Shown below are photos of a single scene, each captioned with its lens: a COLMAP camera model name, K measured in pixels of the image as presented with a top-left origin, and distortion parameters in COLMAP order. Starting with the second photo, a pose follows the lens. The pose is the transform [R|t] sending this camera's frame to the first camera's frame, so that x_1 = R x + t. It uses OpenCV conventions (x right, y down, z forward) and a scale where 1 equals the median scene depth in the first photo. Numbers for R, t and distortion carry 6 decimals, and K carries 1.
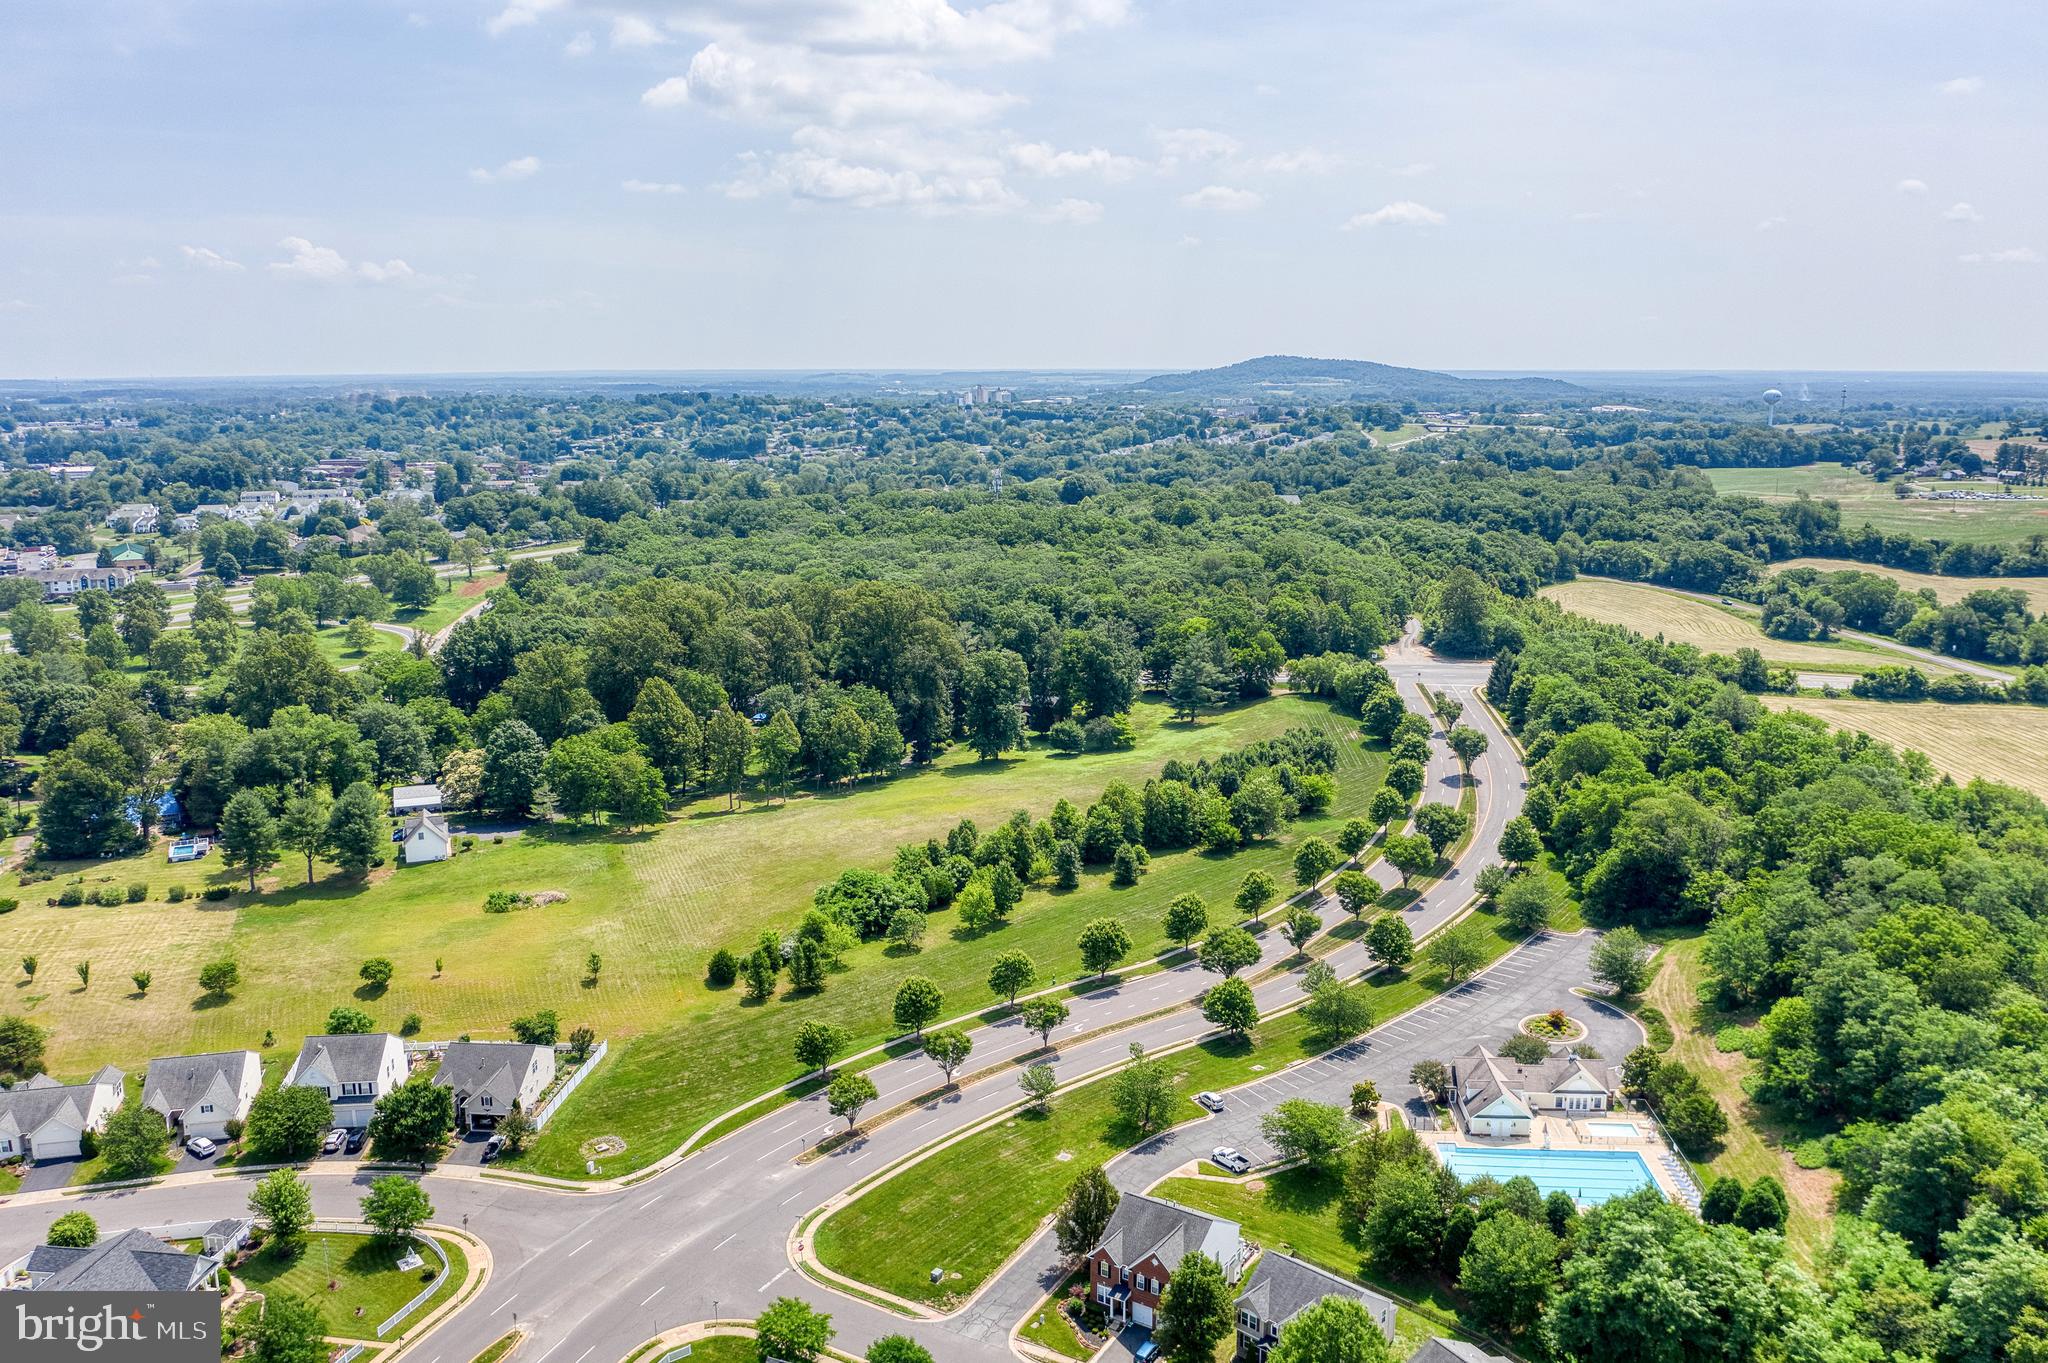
lens RADIAL K [[1575.4, 0, 1019.5], [0, 1575.4, 682.0], [0, 0, 1]] dist [-0.038425, -0.000401]
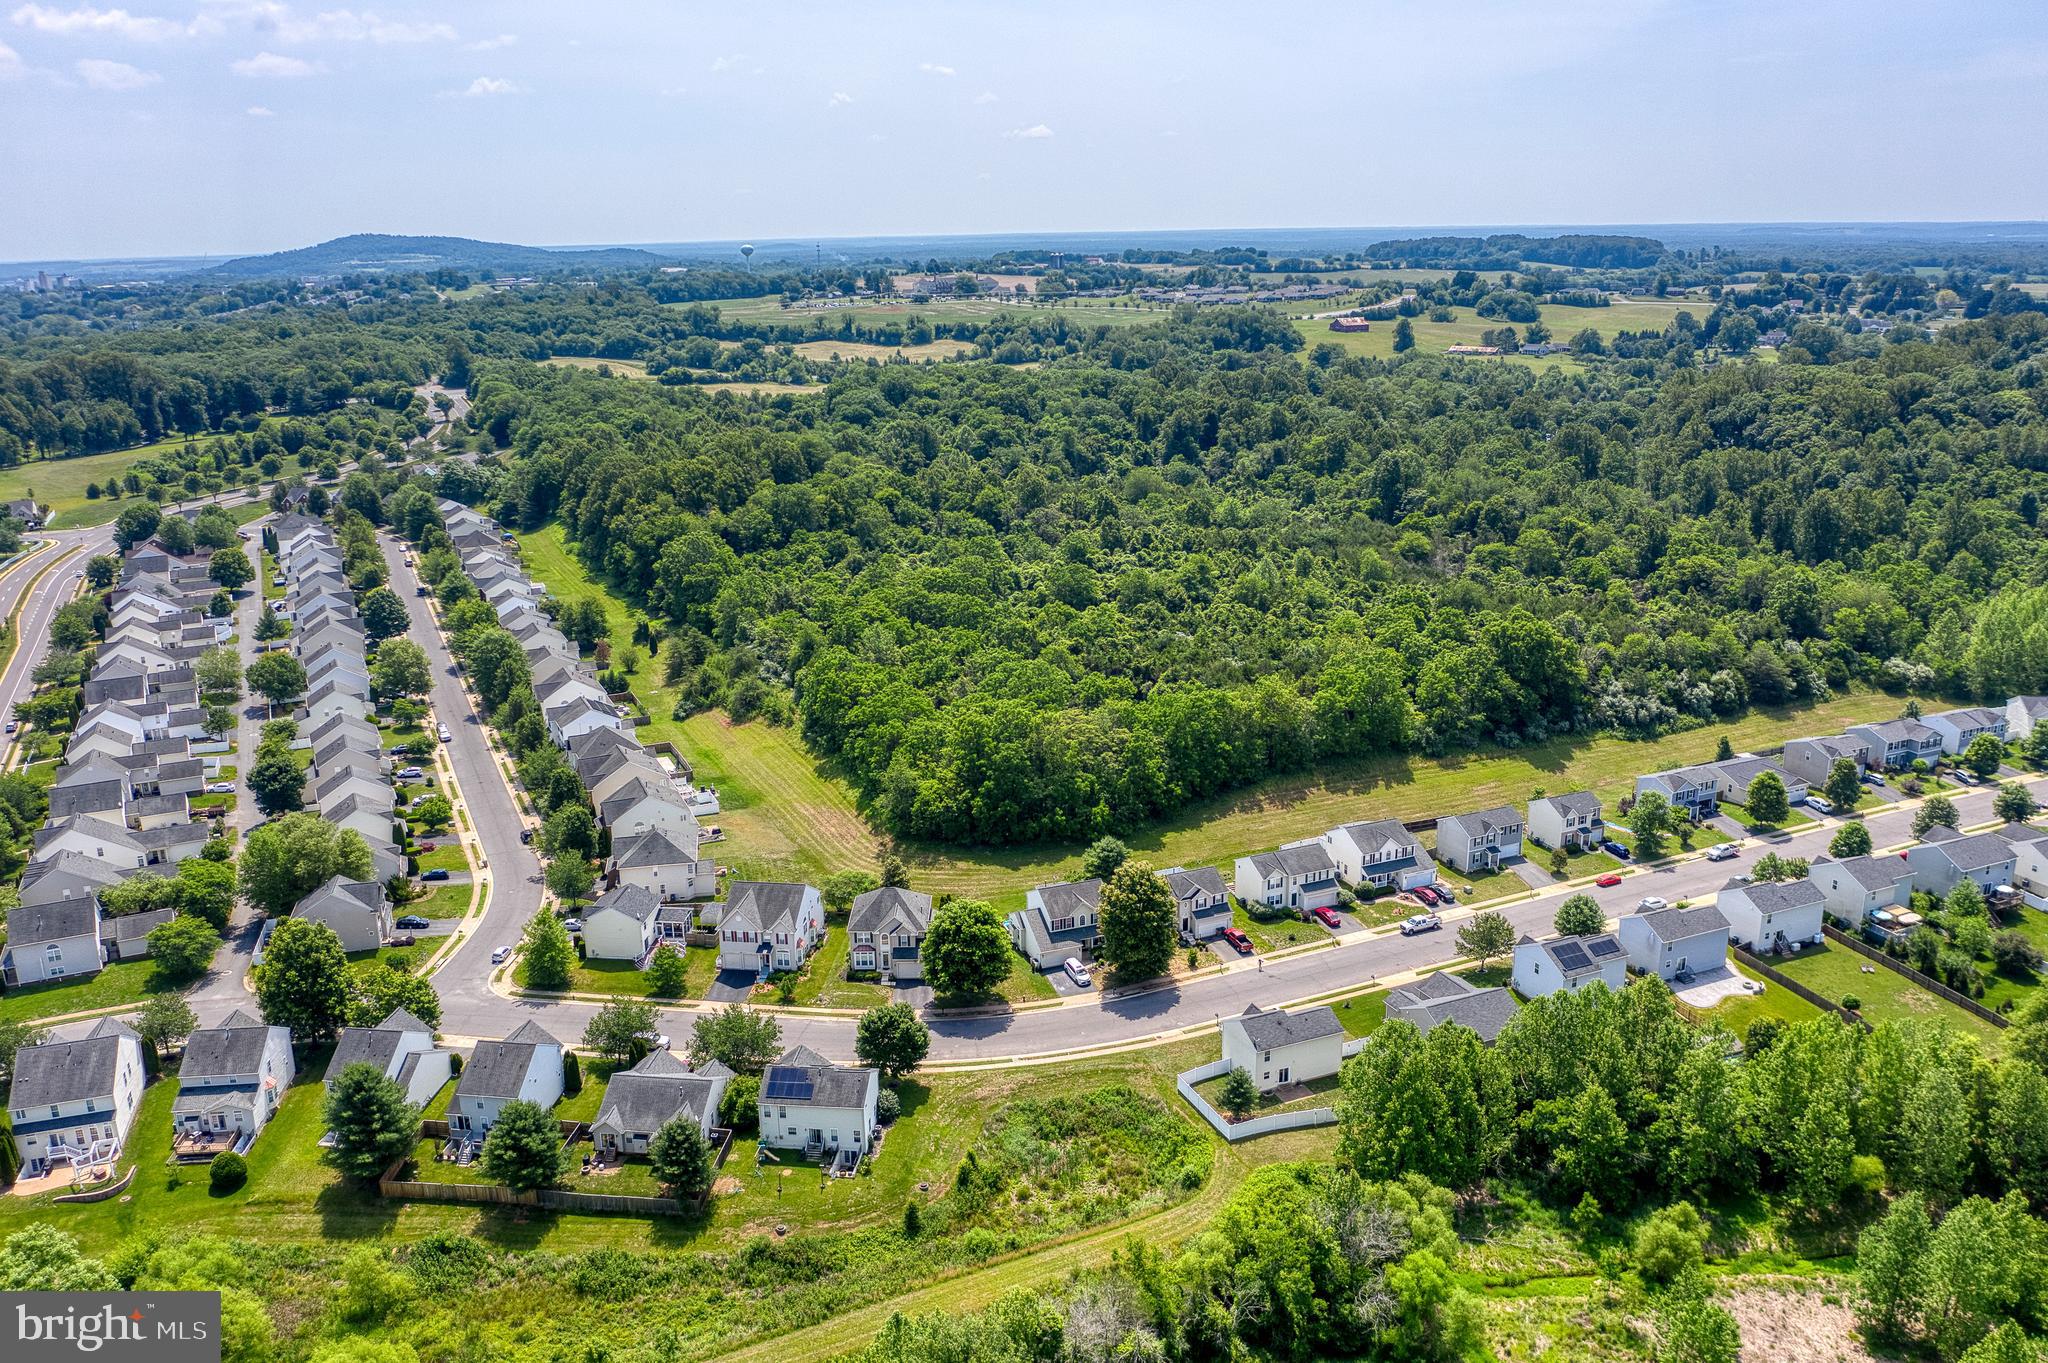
lens RADIAL K [[1575.4, 0, 1019.5], [0, 1575.4, 682.0], [0, 0, 1]] dist [-0.038425, -0.000401]
pose [[0.857611, -0.154889, 0.490422, -0.039913], [0.117664, 0.987372, 0.106078, 0.080528], [-0.500659, -0.033269, 0.865005, -0.349690]]
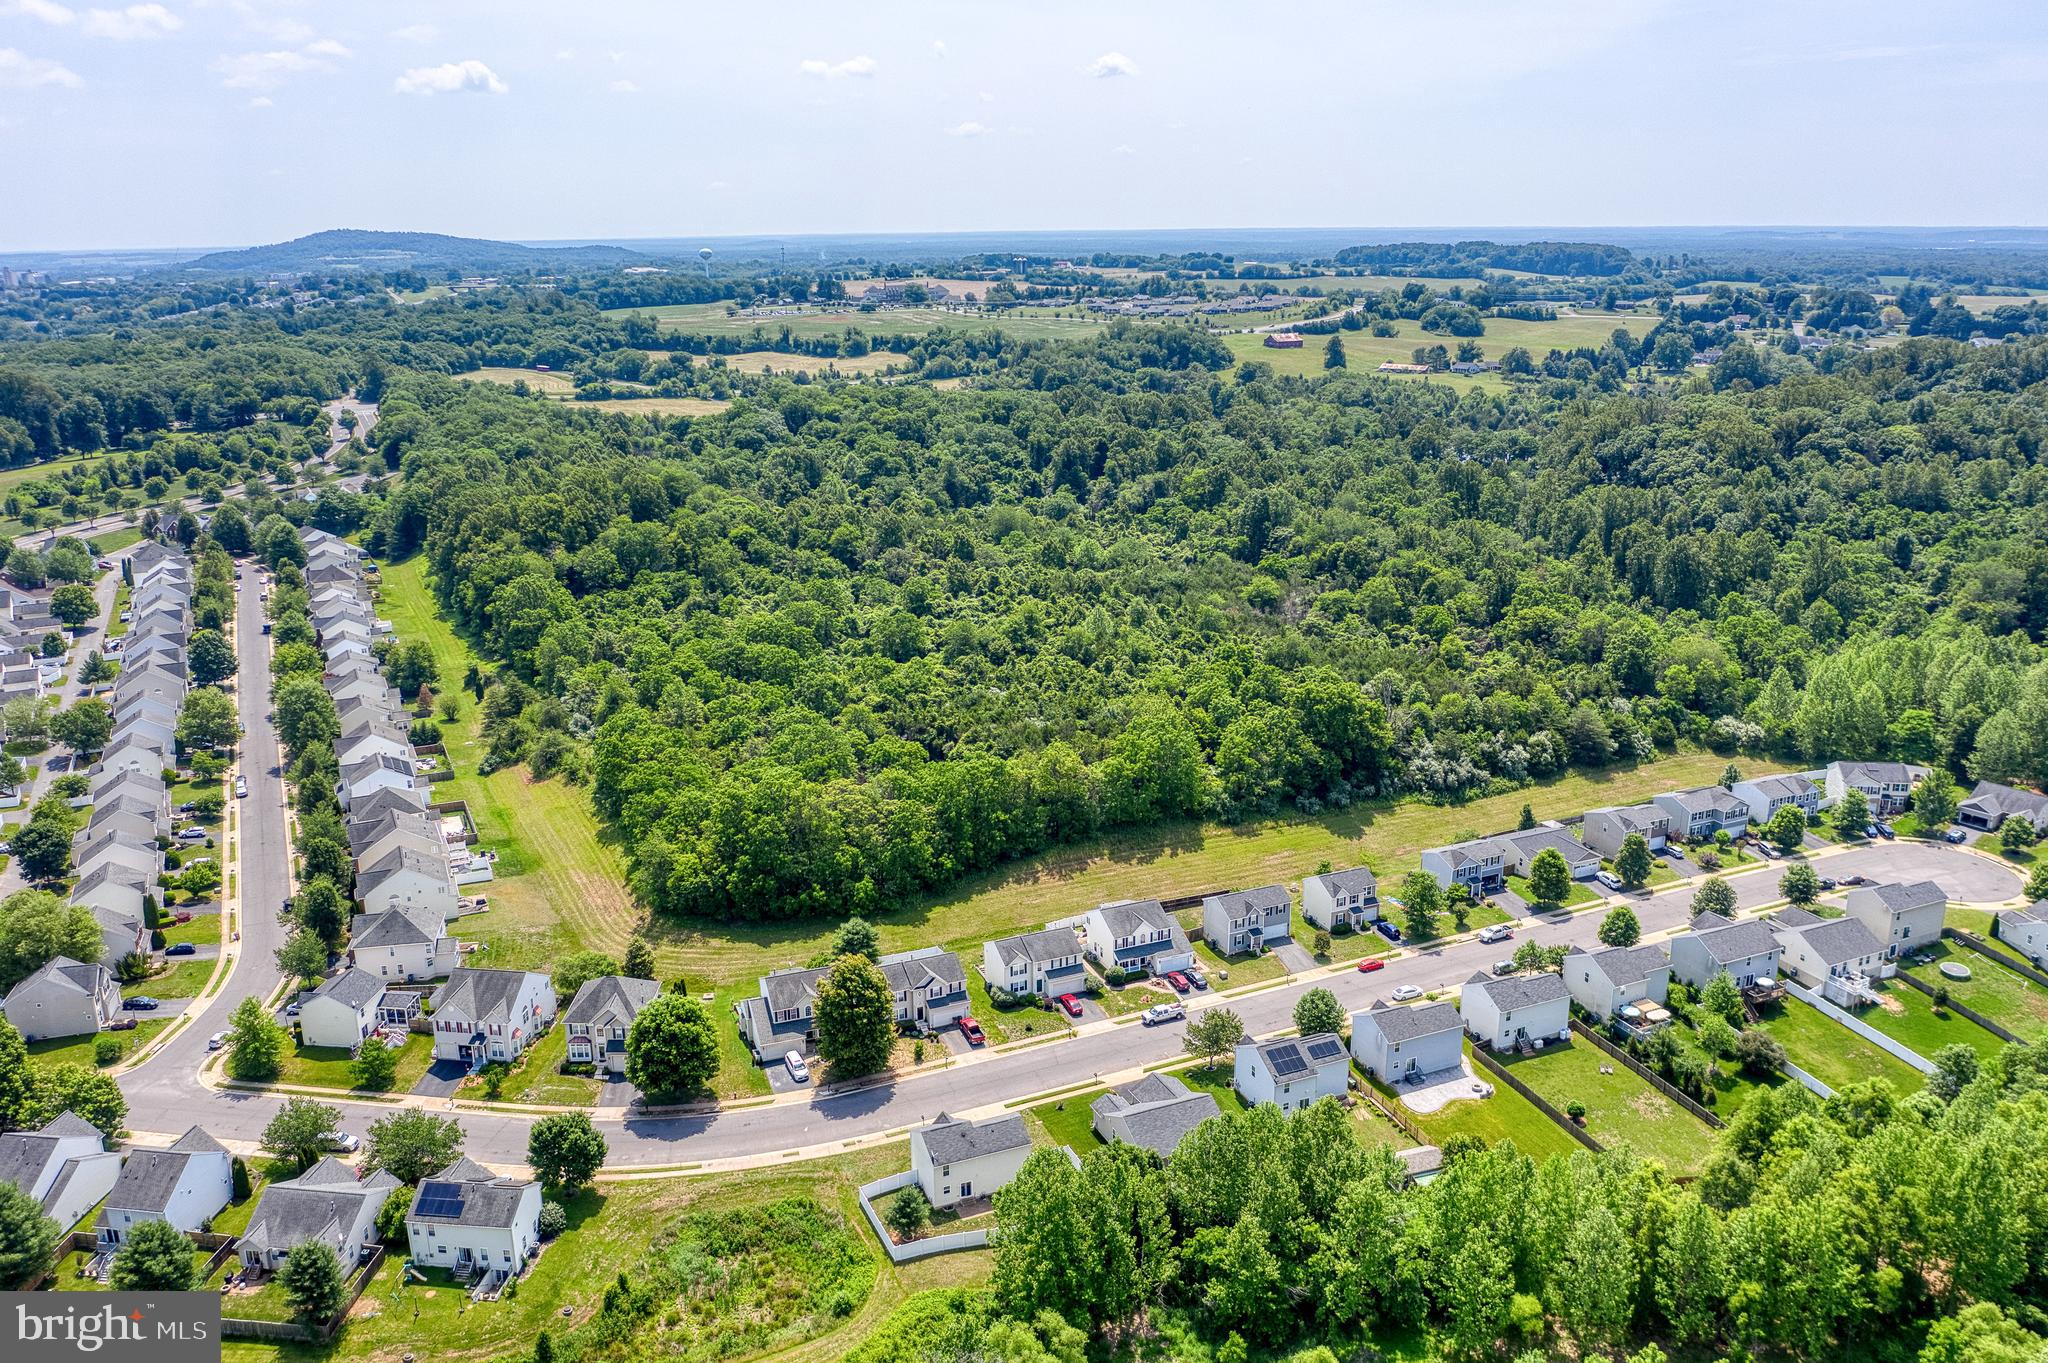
lens RADIAL K [[1575.4, 0, 1019.5], [0, 1575.4, 682.0], [0, 0, 1]] dist [-0.038425, -0.000401]
pose [[0.854614, -0.151554, 0.496656, -0.009237], [0.111950, 0.987743, 0.108771, 0.074400], [-0.507053, -0.037356, 0.861105, -0.360550]]
